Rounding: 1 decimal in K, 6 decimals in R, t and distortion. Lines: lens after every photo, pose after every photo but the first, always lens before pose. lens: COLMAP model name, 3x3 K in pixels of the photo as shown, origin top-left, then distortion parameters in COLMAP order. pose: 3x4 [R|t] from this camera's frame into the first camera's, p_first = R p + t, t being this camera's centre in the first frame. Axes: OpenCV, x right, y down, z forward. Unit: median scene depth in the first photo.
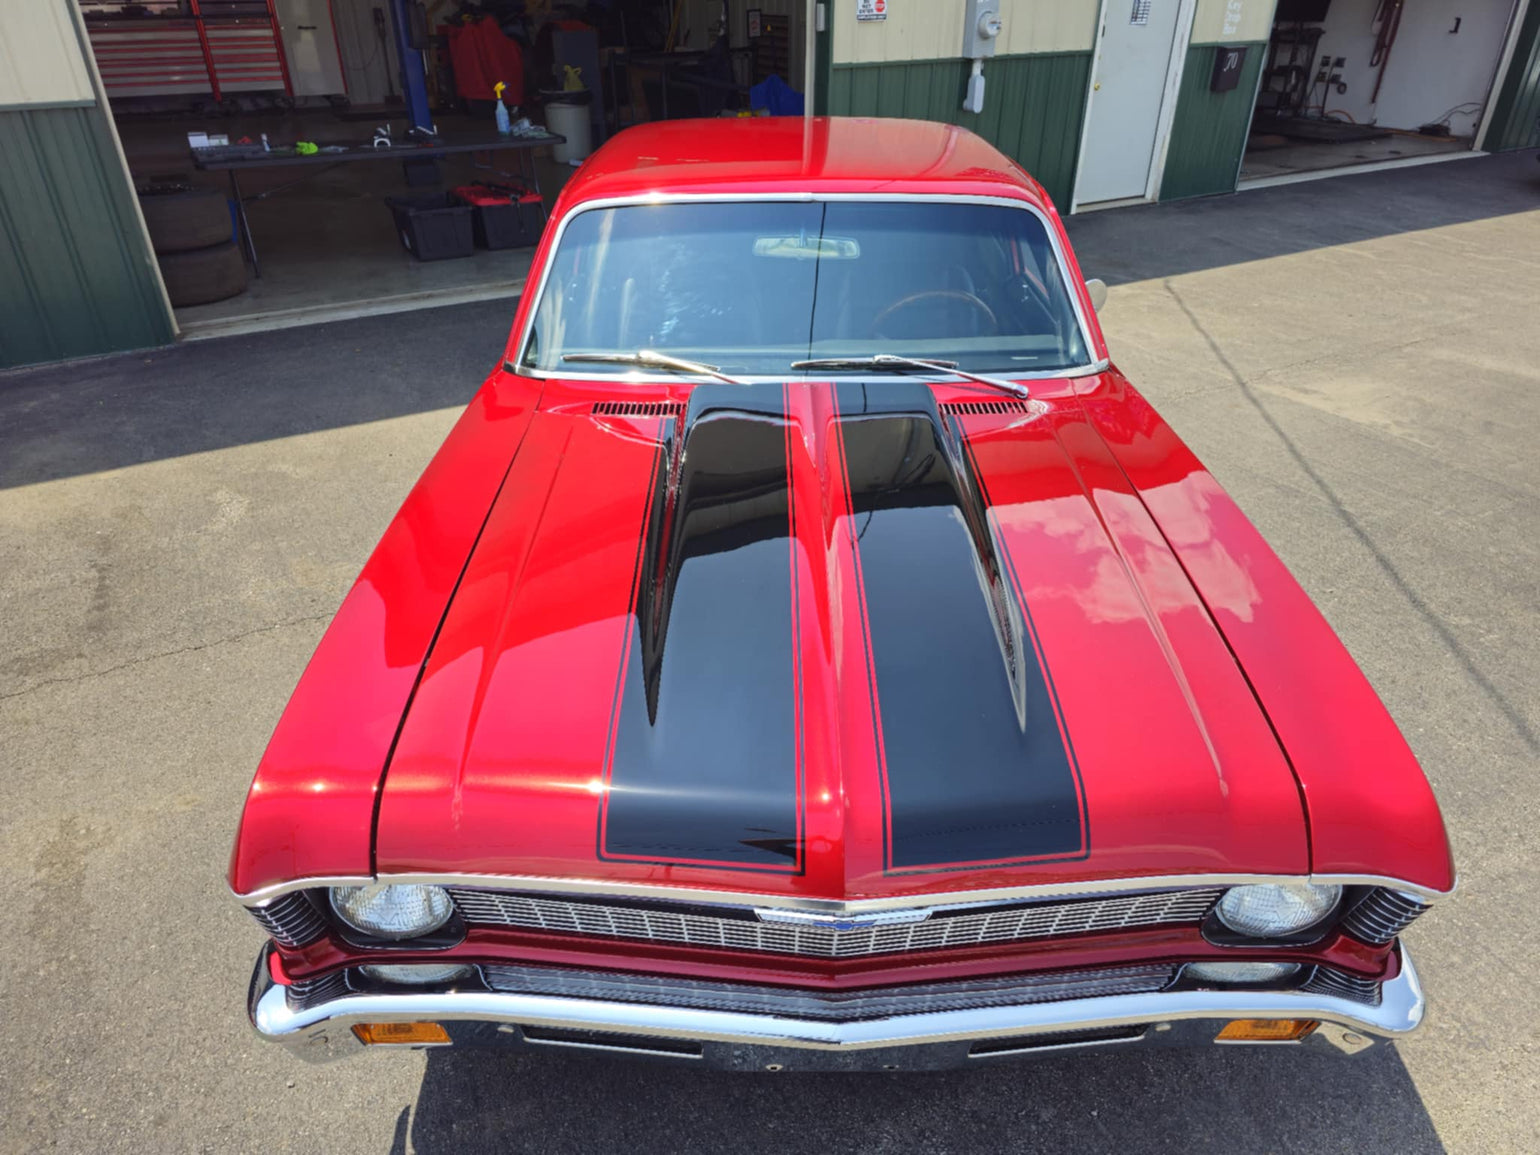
lens RADIAL K [[1056.7, 0, 770.0], [0, 1056.7, 577.5], [0, 0, 1]] dist [0.041391, -0.038515]
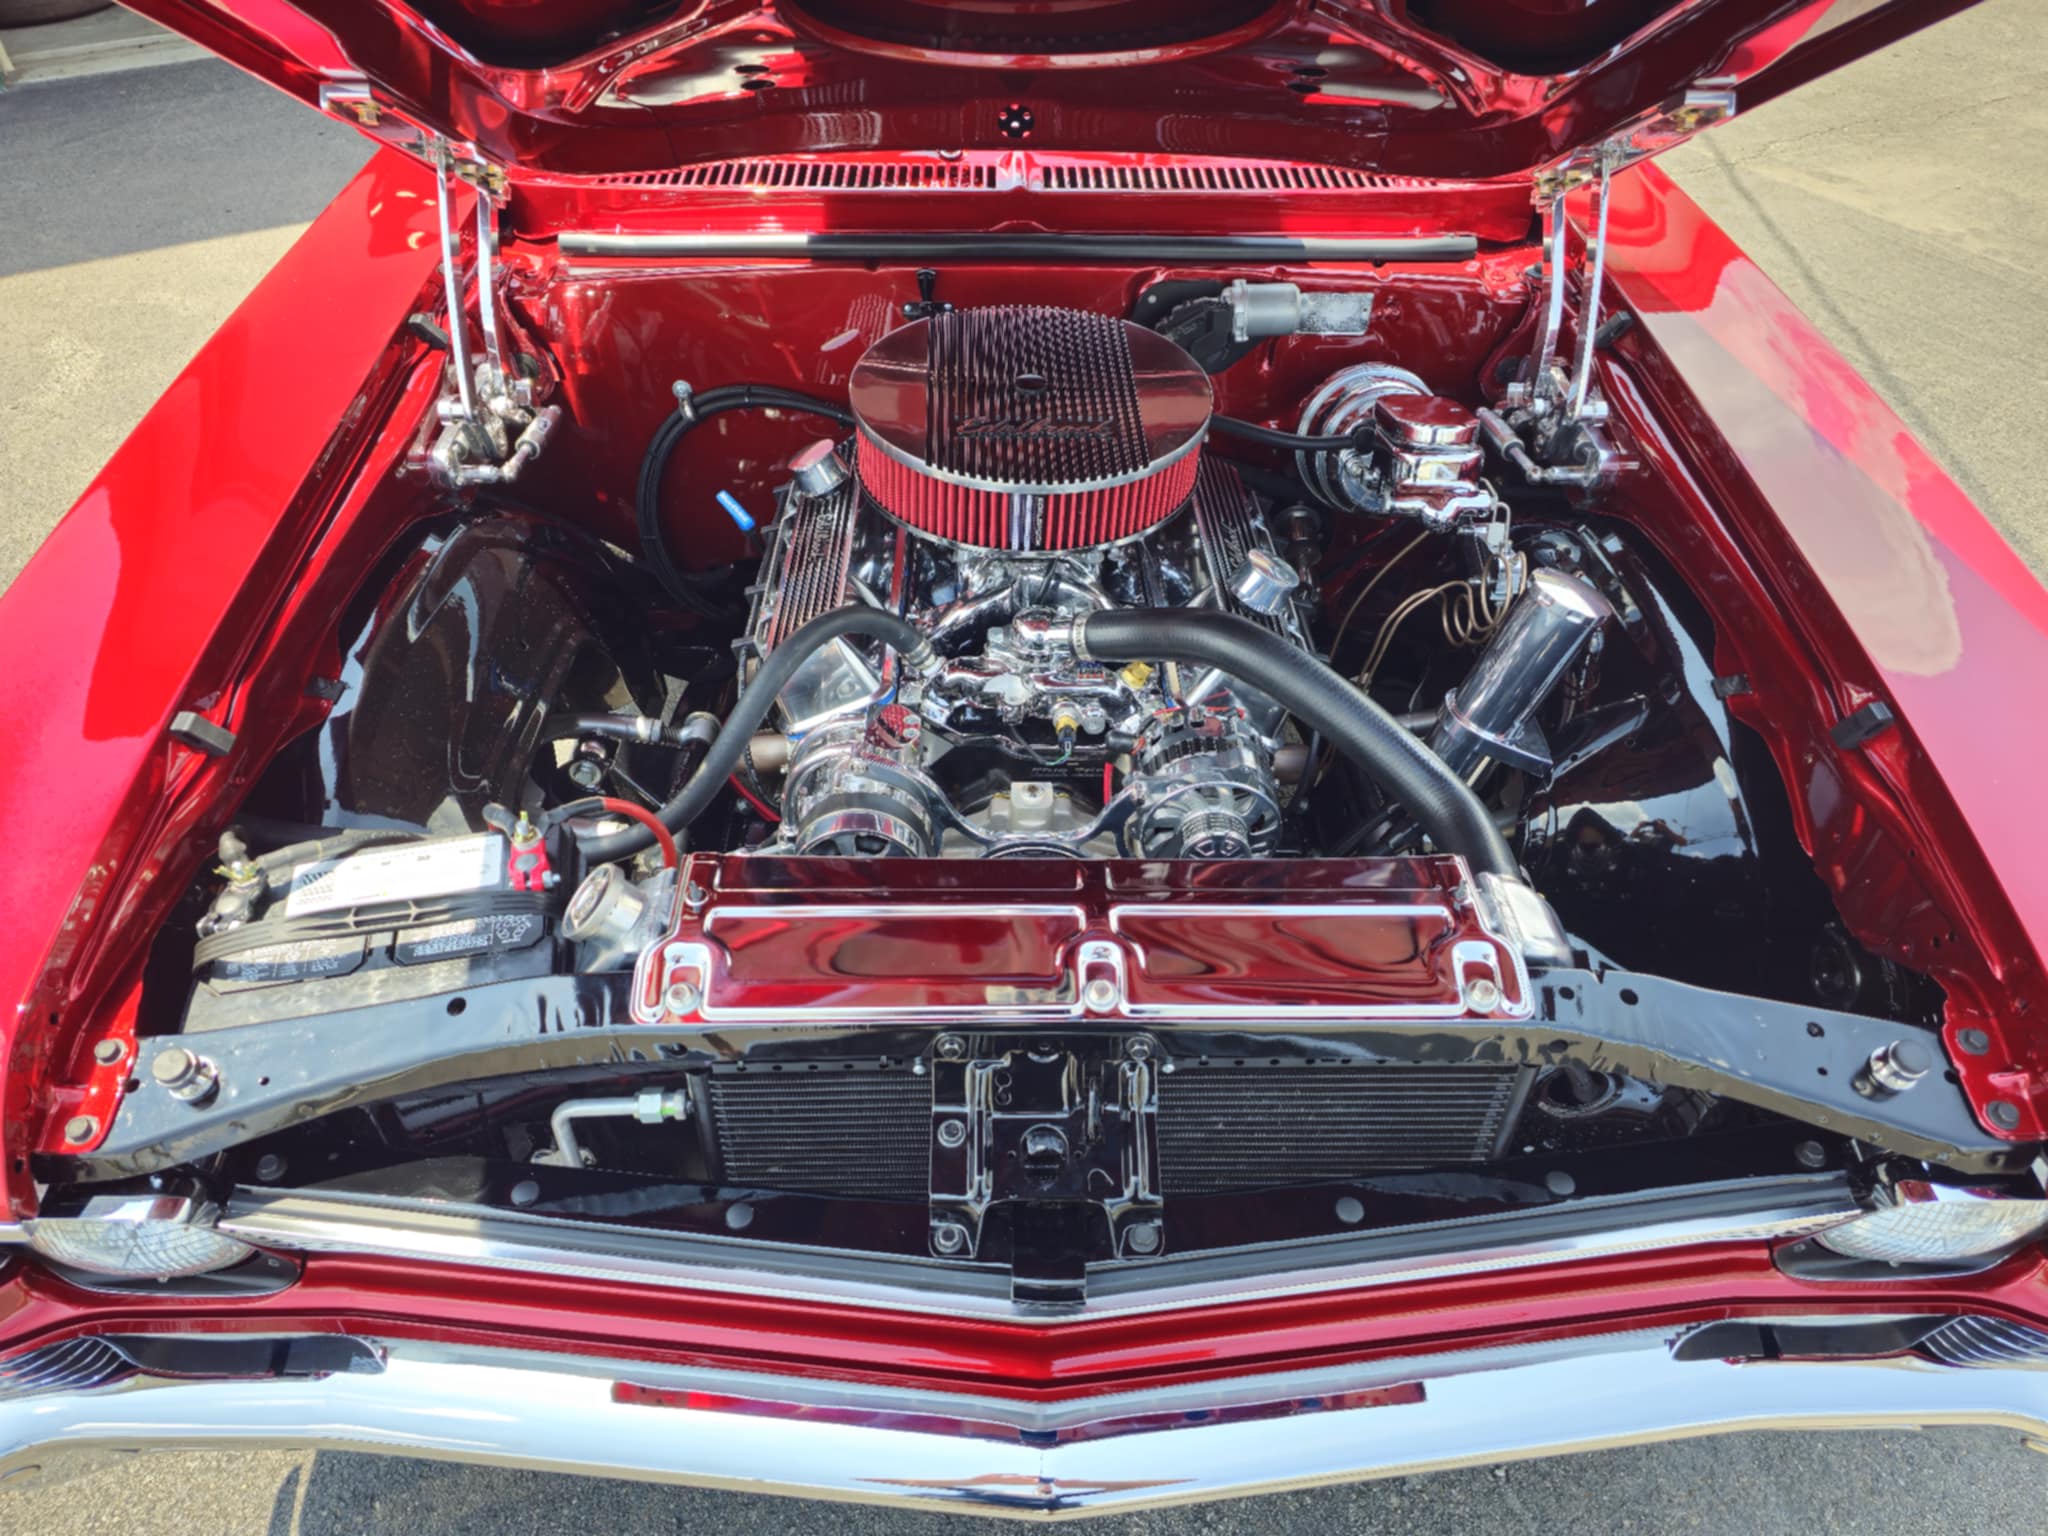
lens RADIAL K [[1405.2, 0, 1024.0], [0, 1405.2, 768.0], [0, 0, 1]] dist [0.041391, -0.038515]
pose [[0.999749, -0.002510, 0.022249, 0.012829], [-0.002207, 0.977809, 0.209489, -0.011184], [-0.022281, -0.209485, 0.977558, 0.135625]]
